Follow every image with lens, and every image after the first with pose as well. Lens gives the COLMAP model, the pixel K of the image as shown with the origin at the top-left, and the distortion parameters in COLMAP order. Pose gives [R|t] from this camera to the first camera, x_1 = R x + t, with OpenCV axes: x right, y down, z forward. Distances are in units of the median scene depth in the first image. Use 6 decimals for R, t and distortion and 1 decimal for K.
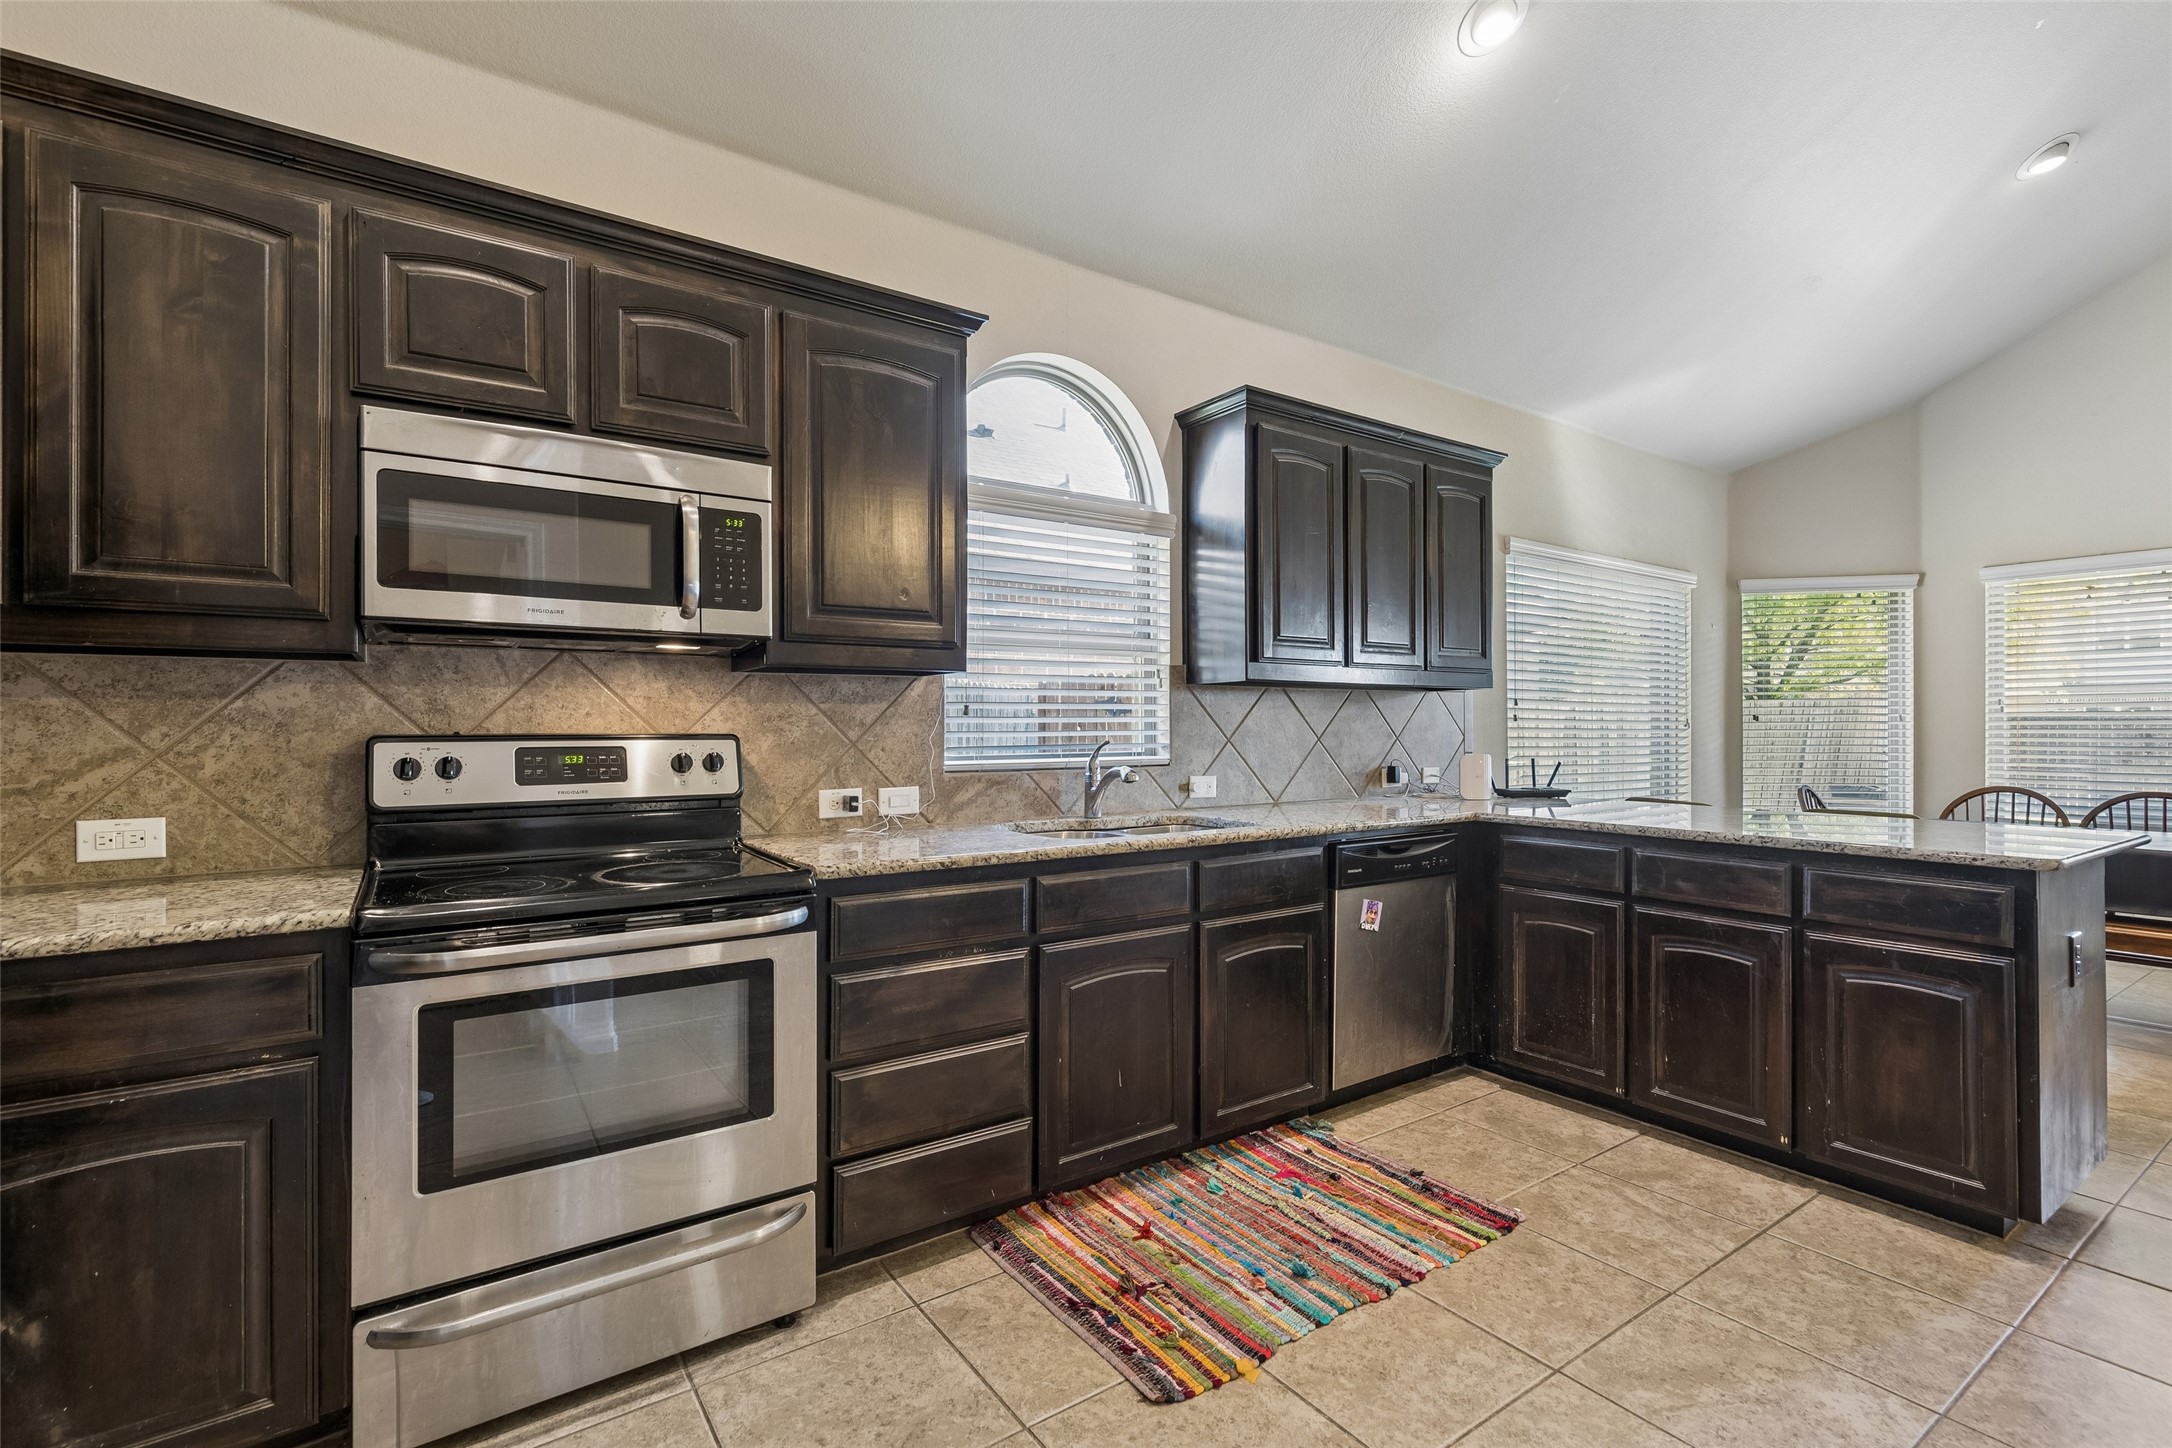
lens RADIAL K [[985.4, 0, 1082.4], [0, 985.4, 723.9], [0, 0, 1]] dist [0.007354, -0.000744]
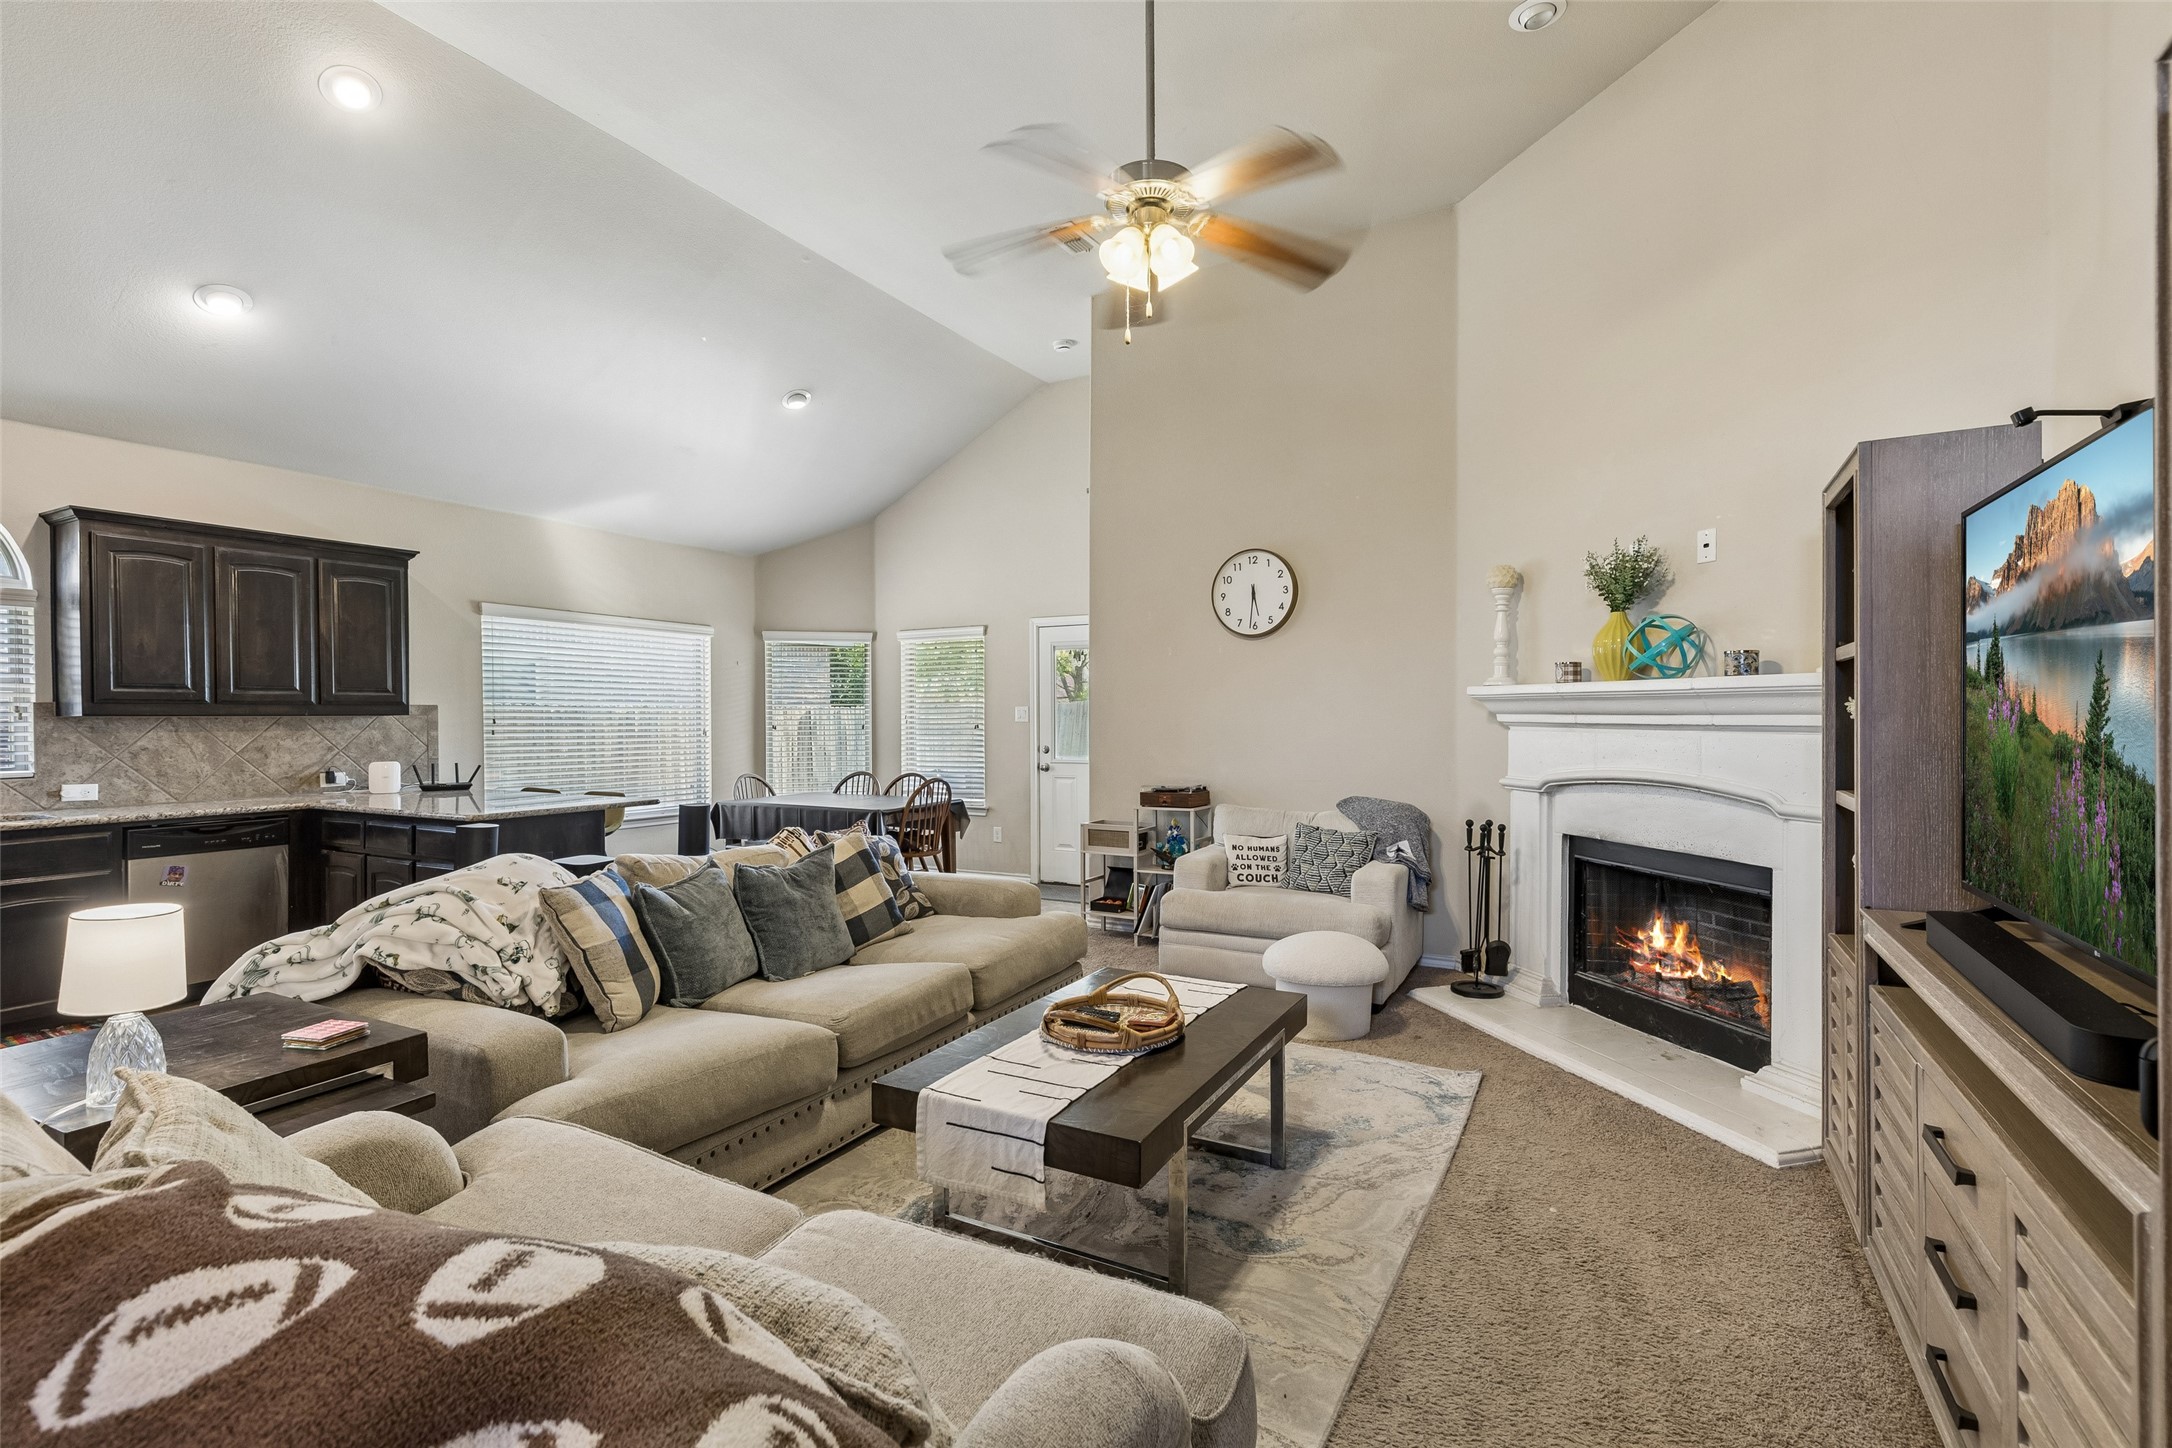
lens RADIAL K [[985.4, 0, 1100.3], [0, 985.4, 730.4], [0, 0, 1]] dist [0.007354, -0.000744]
pose [[0.892216, -0.009498, 0.451509, 0.993545], [0.001225, 0.999826, 0.018612, -0.058559], [-0.451607, -0.016052, 0.892073, -1.101089]]
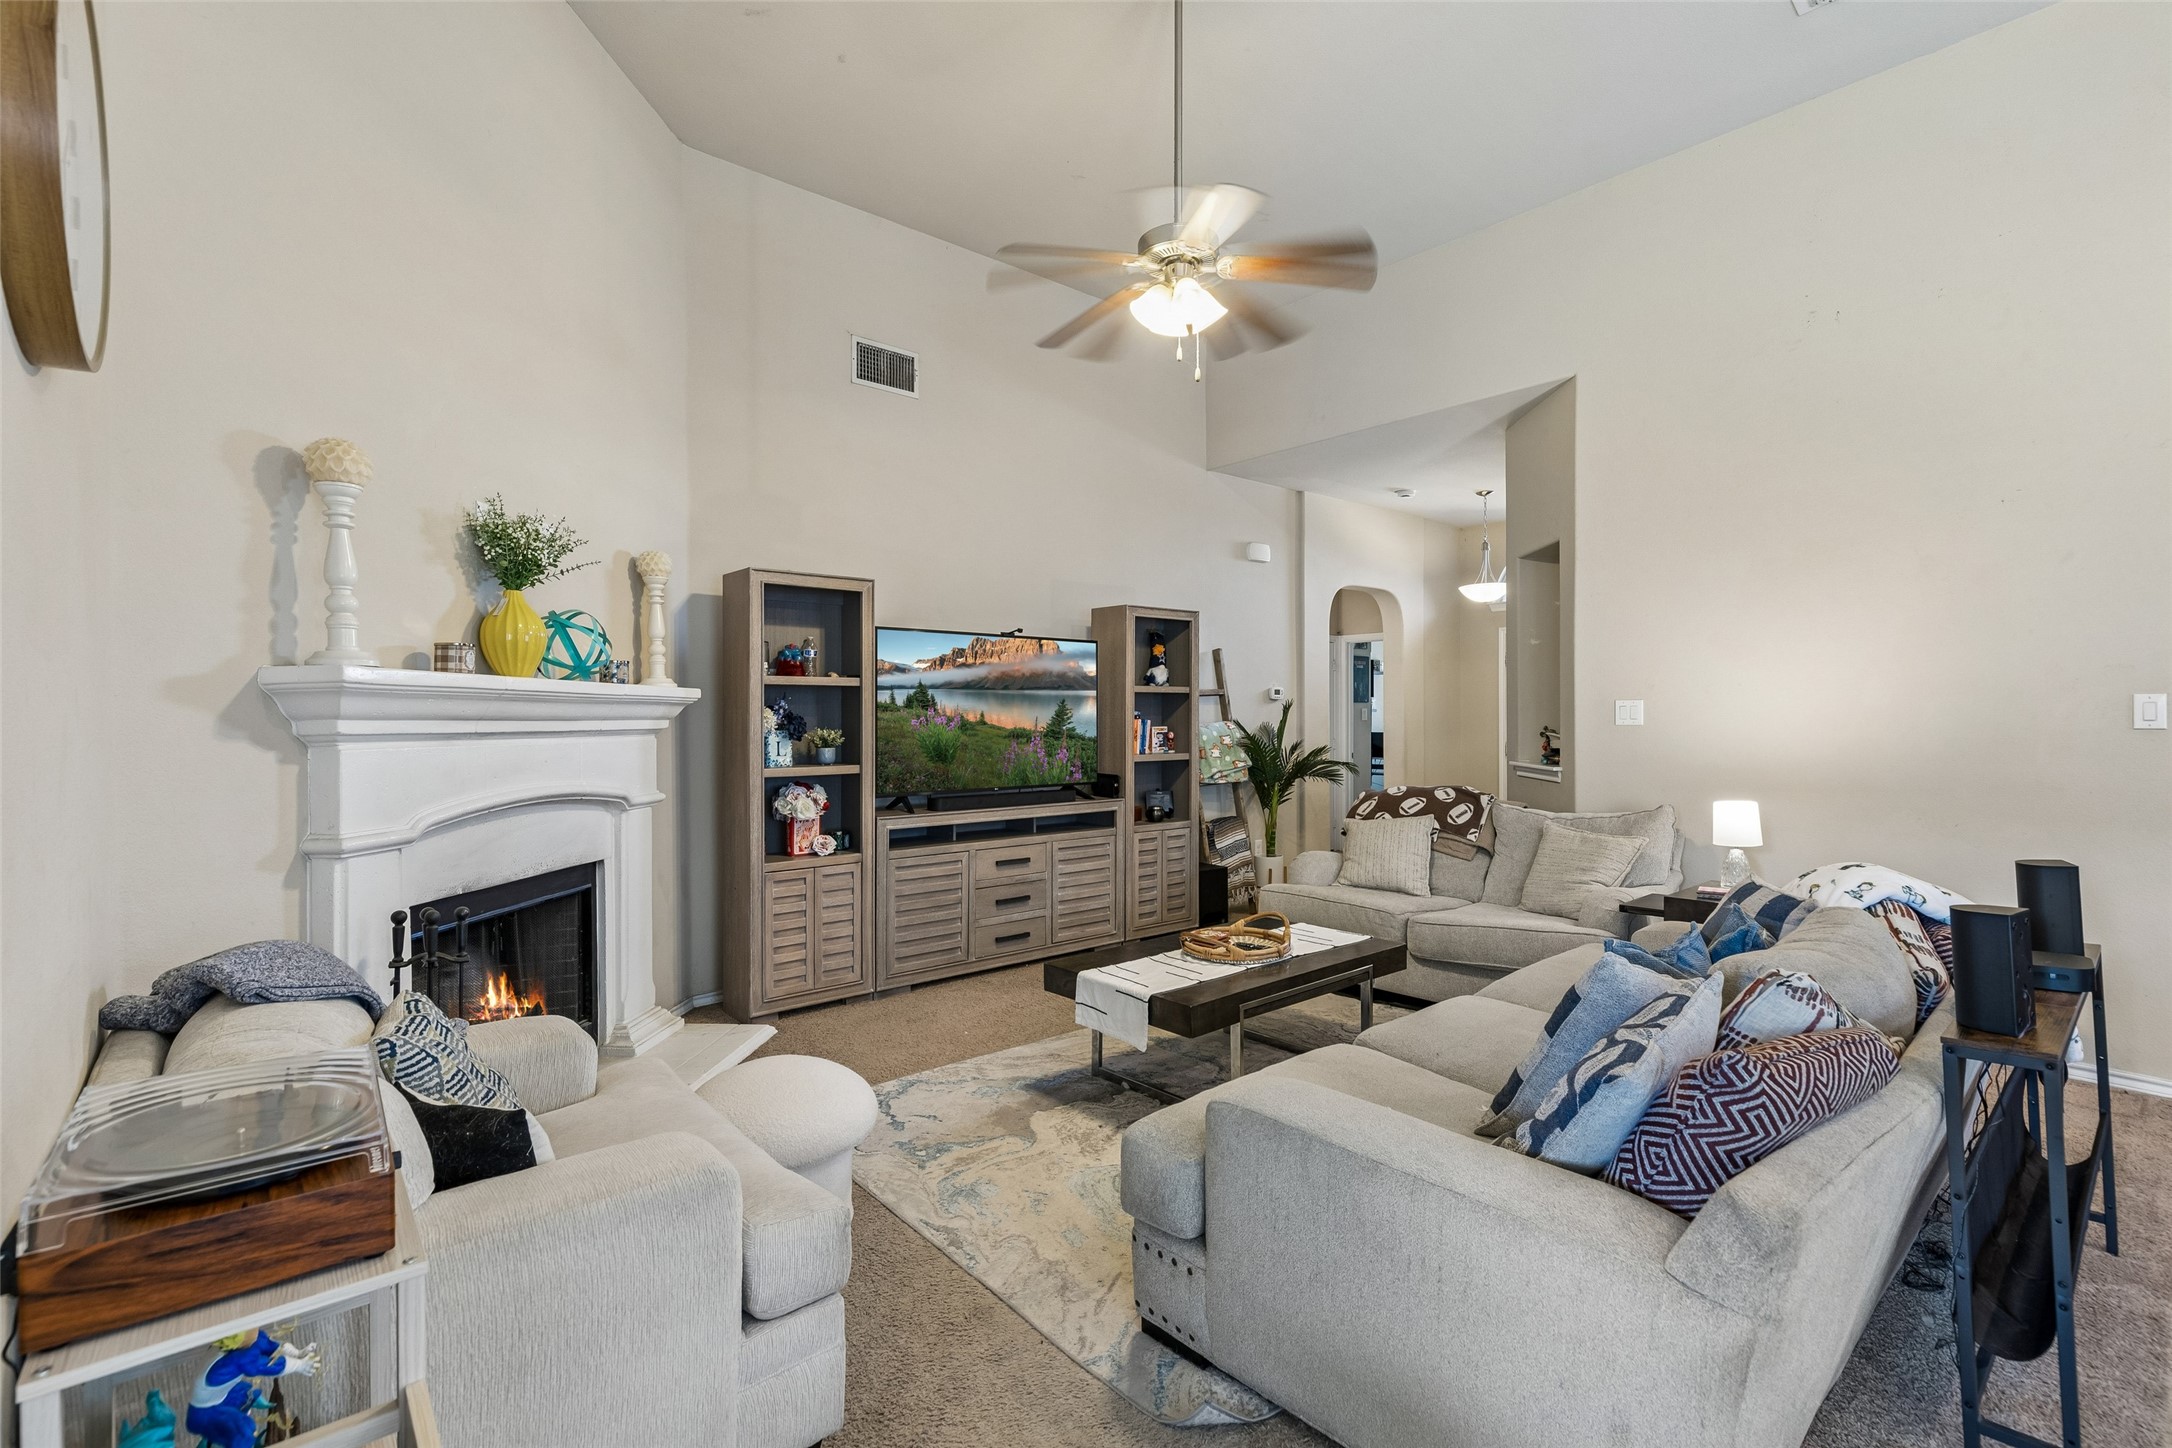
lens RADIAL K [[985.4, 0, 1088.5], [0, 985.4, 719.3], [0, 0, 1]] dist [0.007354, -0.000744]
pose [[-0.993268, 0.007166, -0.115621, 1.840302], [0.007326, 0.999973, -0.000958, -0.047747], [0.115611, -0.001798, -0.993293, 1.177802]]
